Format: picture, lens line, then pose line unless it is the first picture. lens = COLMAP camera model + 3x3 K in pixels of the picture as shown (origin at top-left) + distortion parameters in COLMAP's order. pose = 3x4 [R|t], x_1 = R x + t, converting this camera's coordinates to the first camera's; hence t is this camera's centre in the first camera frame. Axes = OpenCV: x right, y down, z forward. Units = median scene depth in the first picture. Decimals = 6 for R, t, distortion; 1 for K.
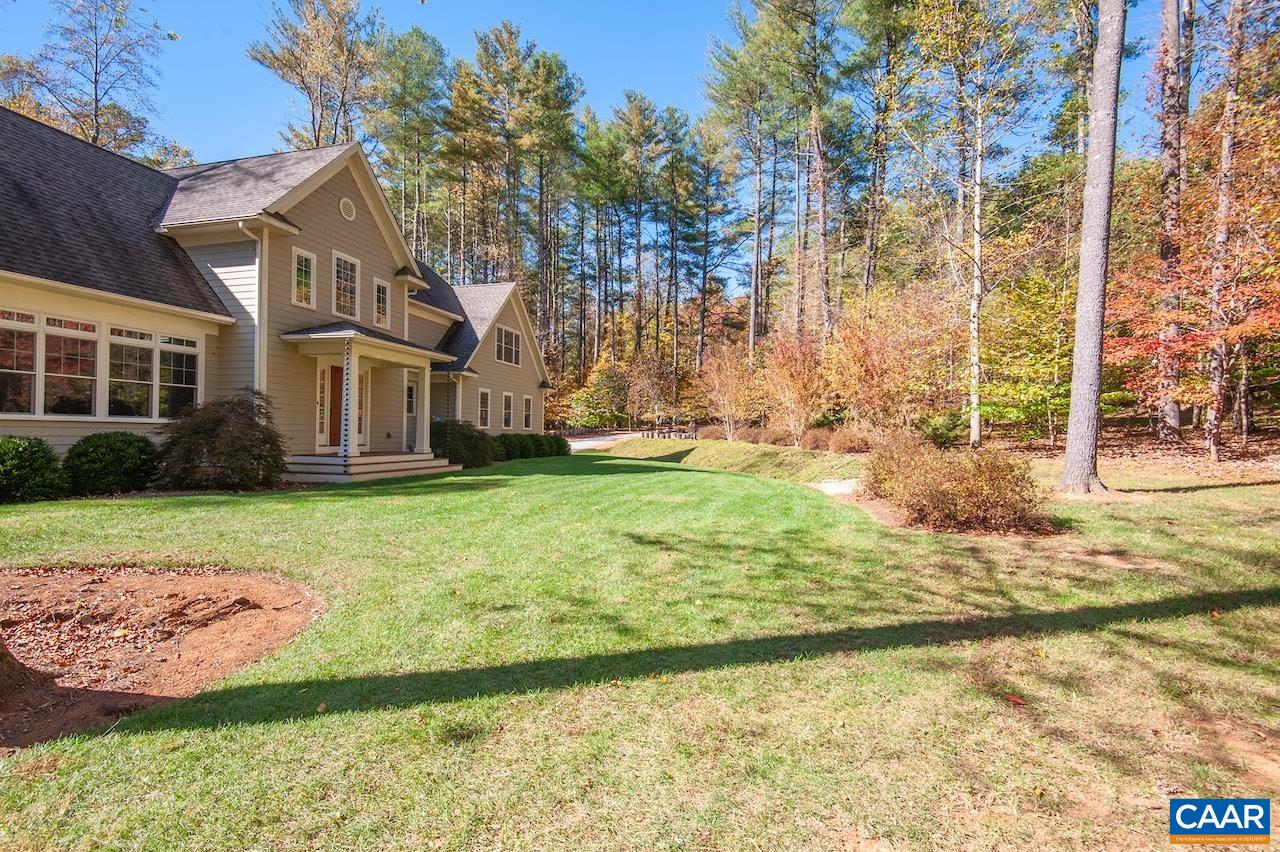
lens RADIAL K [[593.7, 0, 640.0], [0, 593.7, 426.0], [0, 0, 1]] dist [-0.001827, -0.001145]
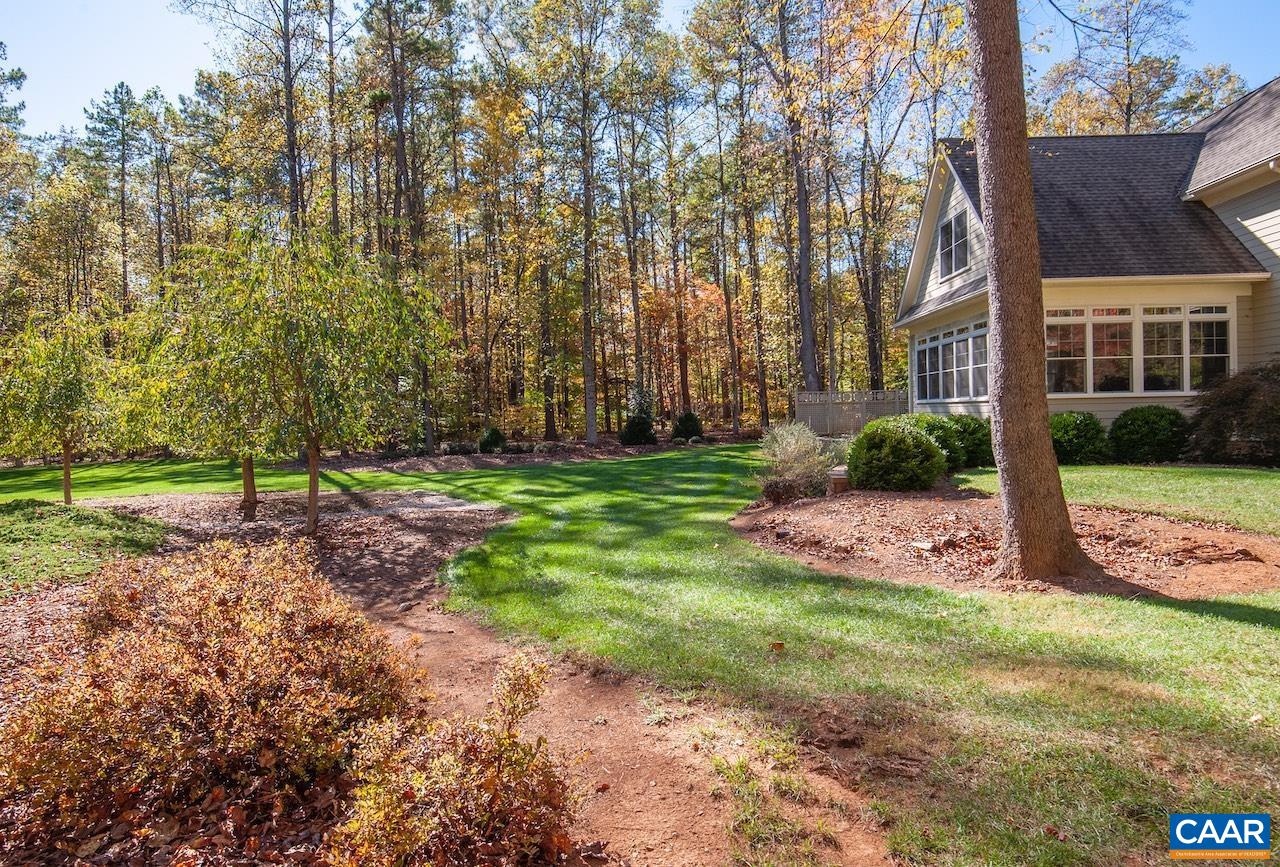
lens RADIAL K [[759.1, 0, 640.0], [0, 759.1, 433.5], [0, 0, 1]] dist [0.030329, -0.028708]
pose [[0.242531, 0.004908, -0.970131, 0.223780], [0.037829, 0.999179, 0.014512, 0.005070], [0.969406, -0.040219, 0.242146, -0.219940]]
